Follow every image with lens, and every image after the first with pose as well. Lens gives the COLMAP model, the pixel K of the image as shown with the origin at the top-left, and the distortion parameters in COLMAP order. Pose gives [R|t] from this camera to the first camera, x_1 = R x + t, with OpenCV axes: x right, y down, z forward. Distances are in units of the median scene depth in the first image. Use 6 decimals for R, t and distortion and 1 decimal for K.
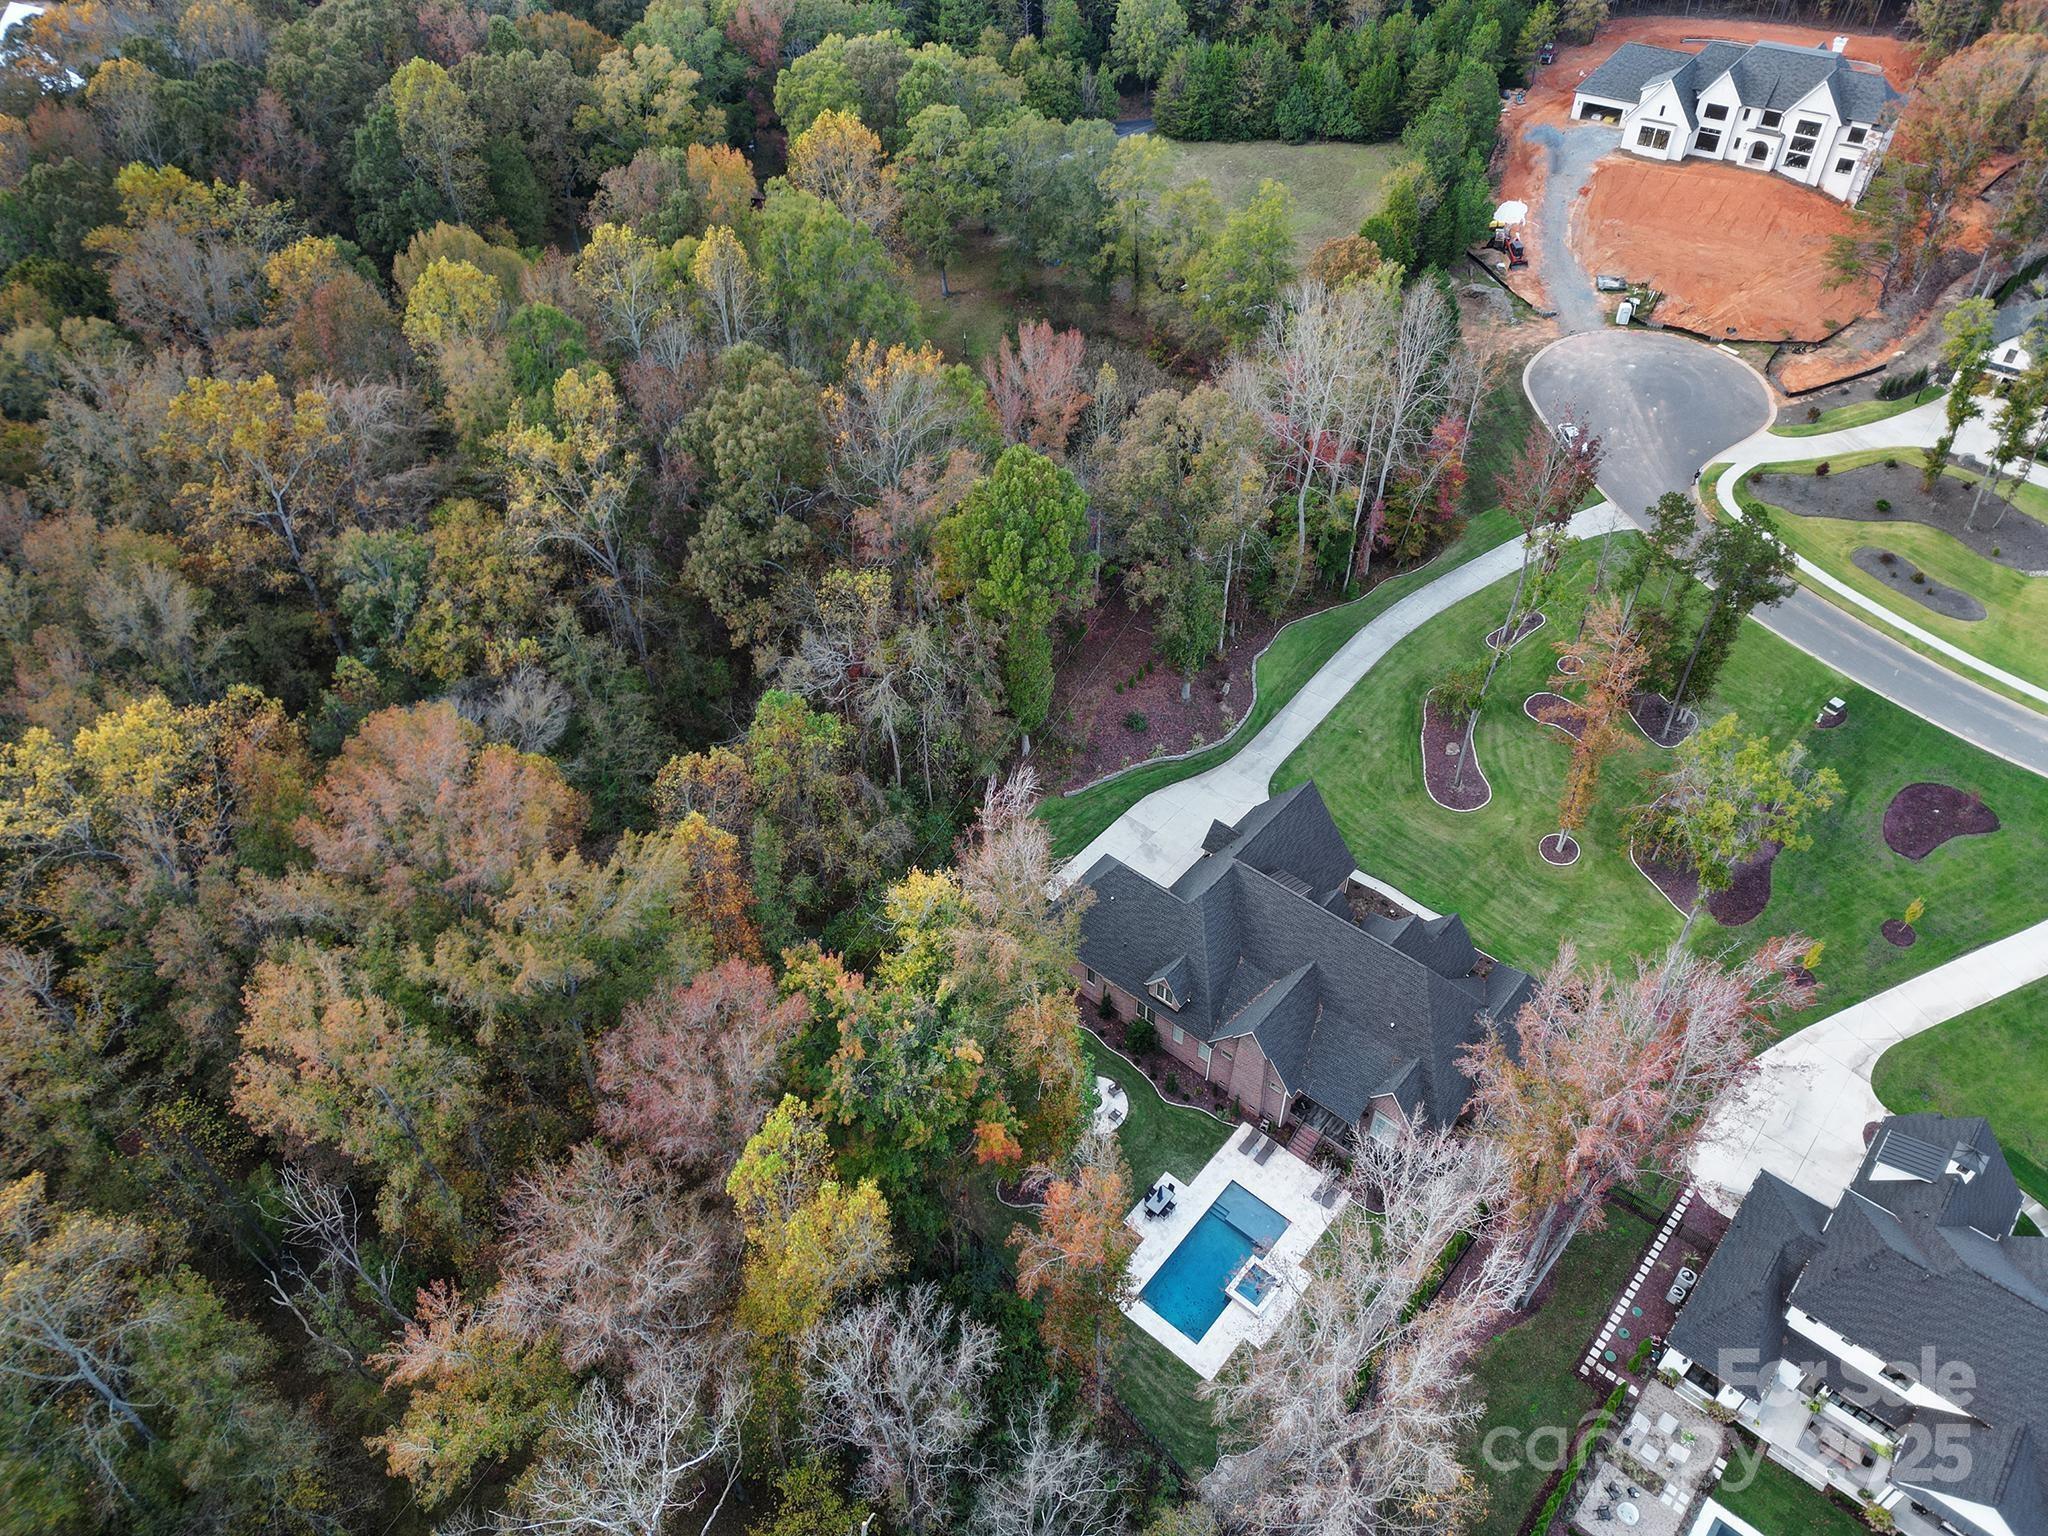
lens RADIAL K [[1421.4, 0, 1029.0], [0, 1421.4, 750.8], [0, 0, 1]] dist [0.028837, -0.019772]
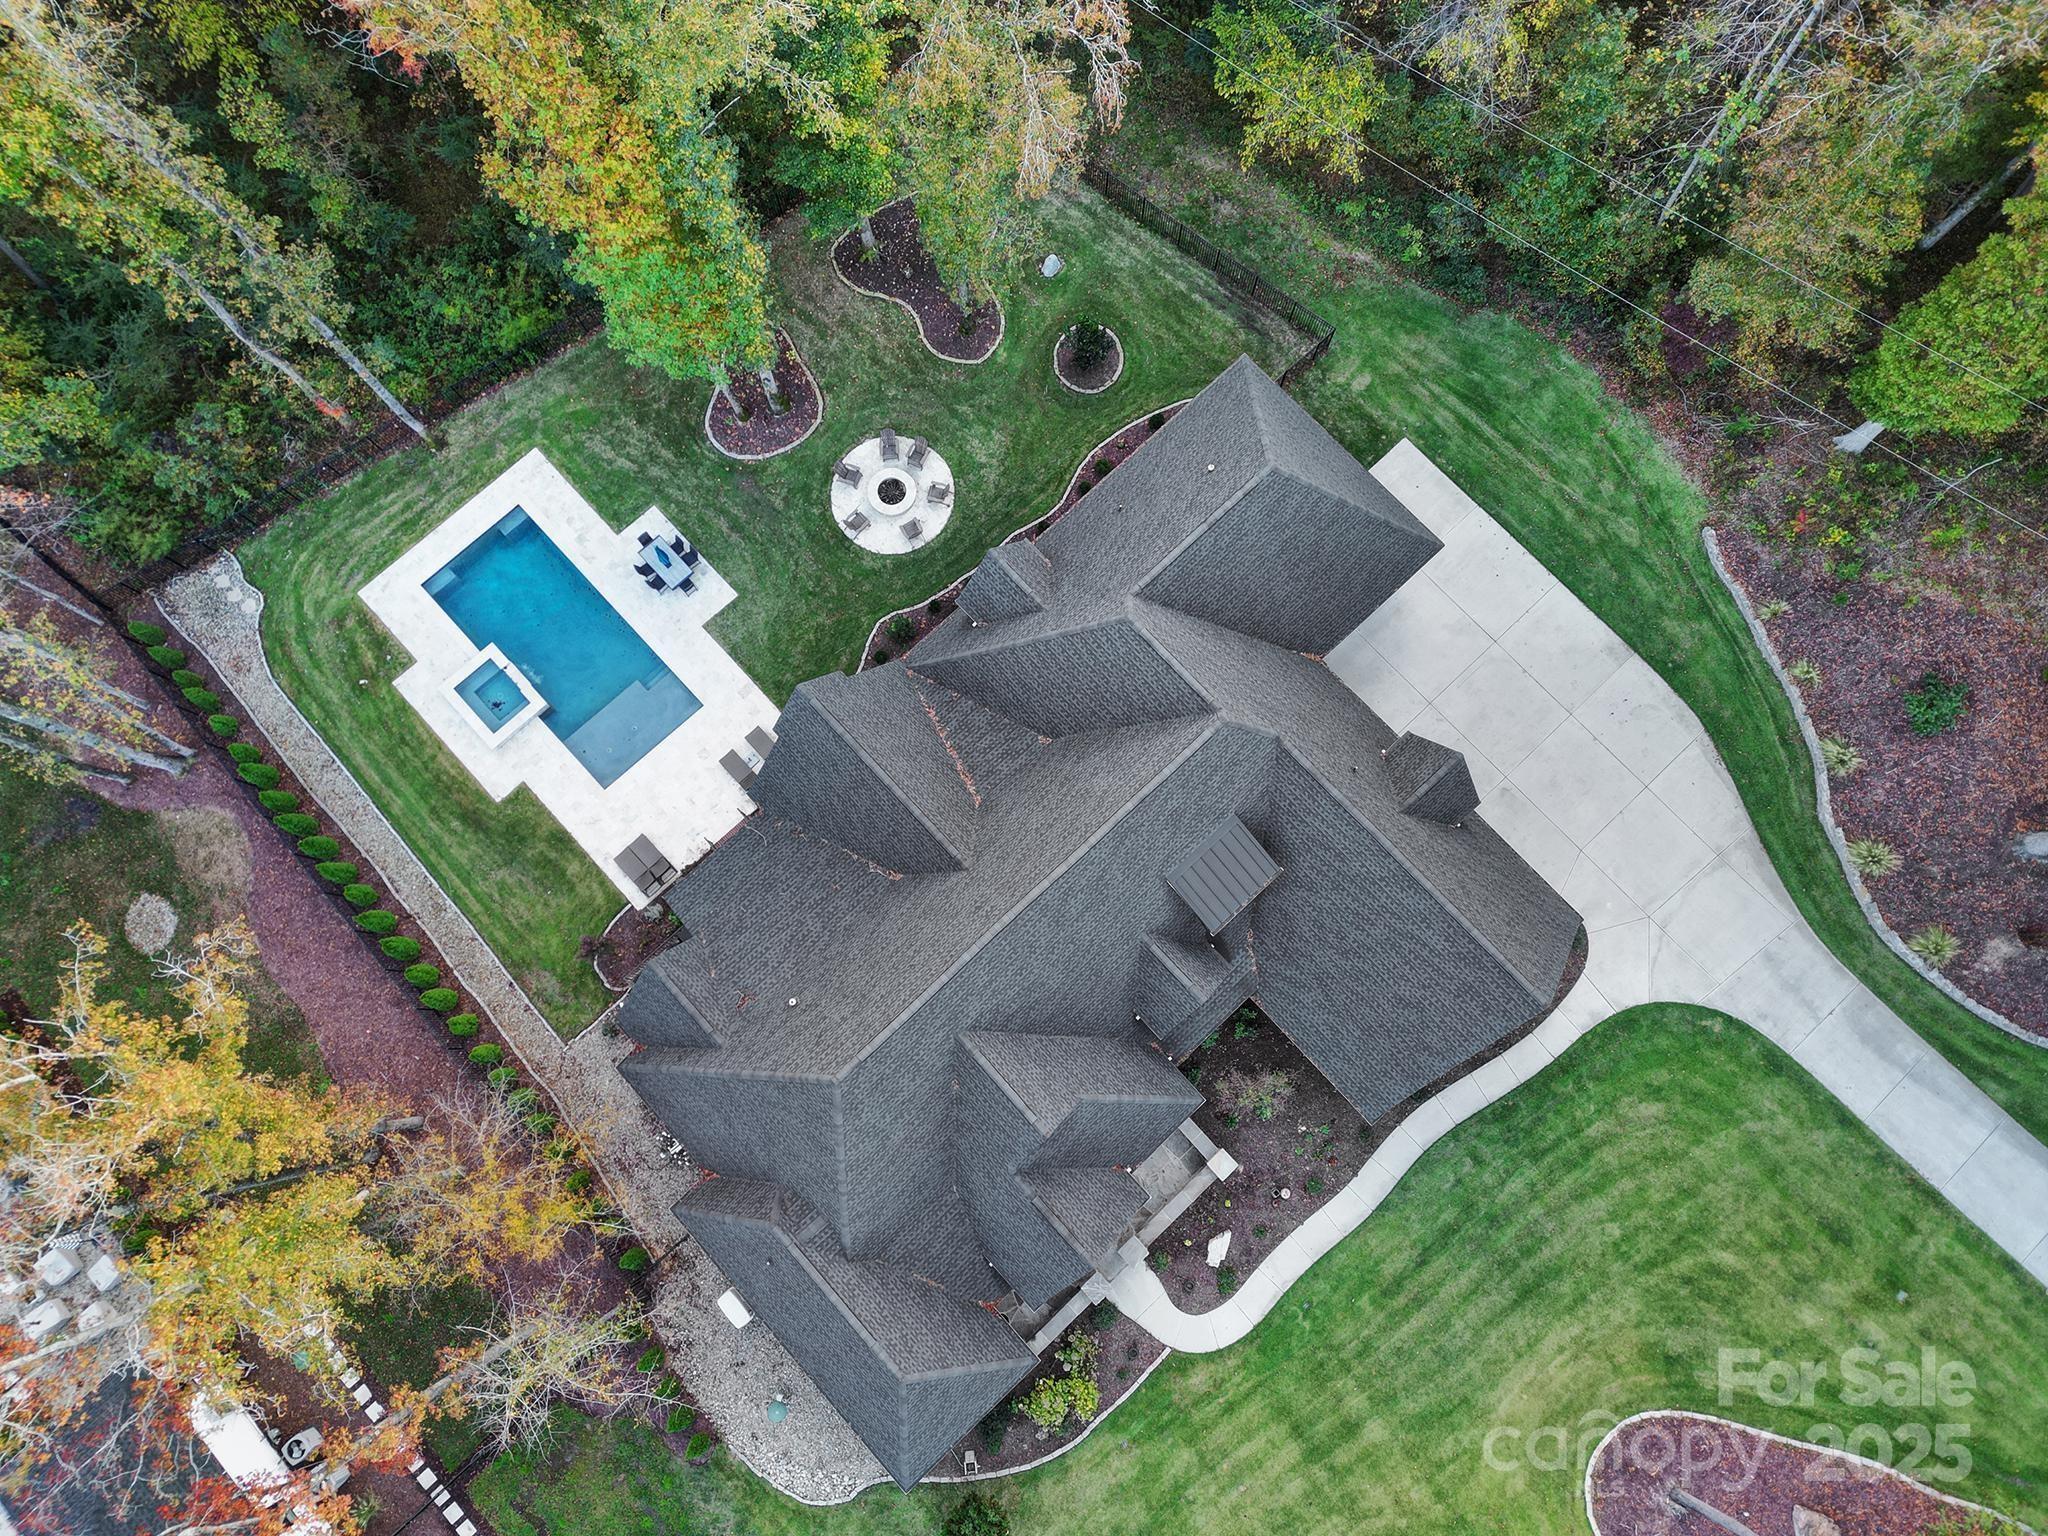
lens RADIAL K [[1421.4, 0, 1027.4], [0, 1421.4, 764.2], [0, 0, 1]] dist [0.028837, -0.019772]
pose [[-0.115623, 0.975206, -0.188694, 0.180690], [-0.670053, 0.063659, 0.739579, -0.134360], [0.733253, 0.211947, 0.646079, 0.526043]]
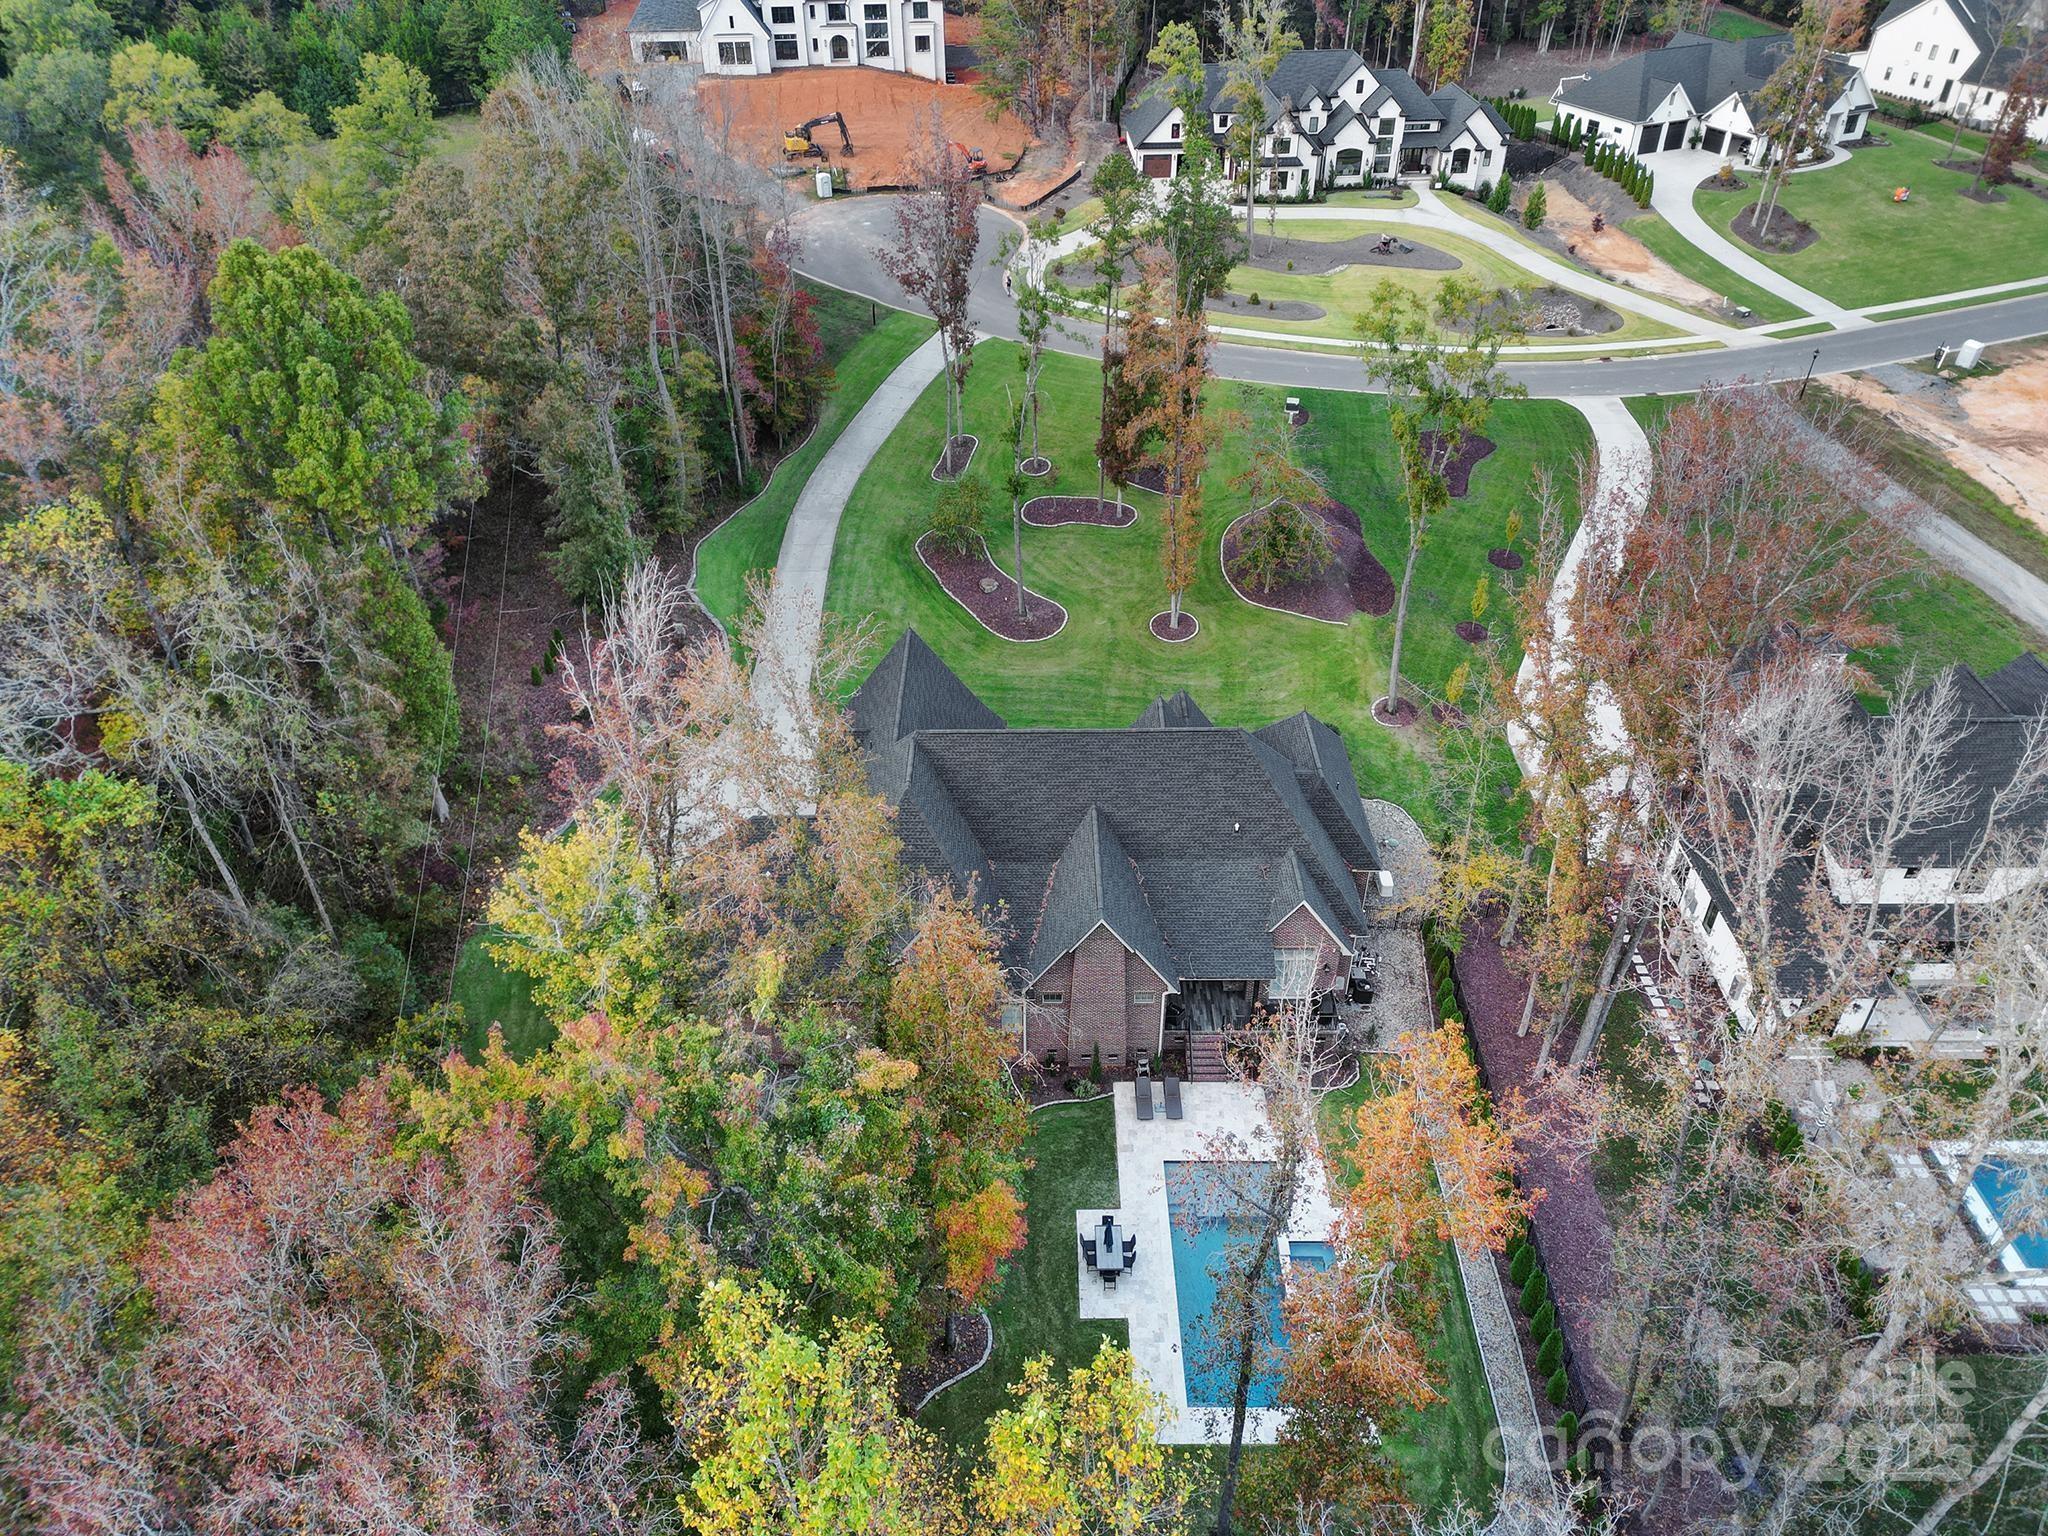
lens RADIAL K [[1421.4, 0, 1029.5], [0, 1421.4, 778.1], [0, 0, 1]] dist [0.028837, -0.019772]
pose [[0.758774, -0.391501, 0.520566, -0.114705], [0.449113, 0.893309, 0.017205, 0.080541], [-0.471762, 0.220739, 0.853648, 0.324227]]
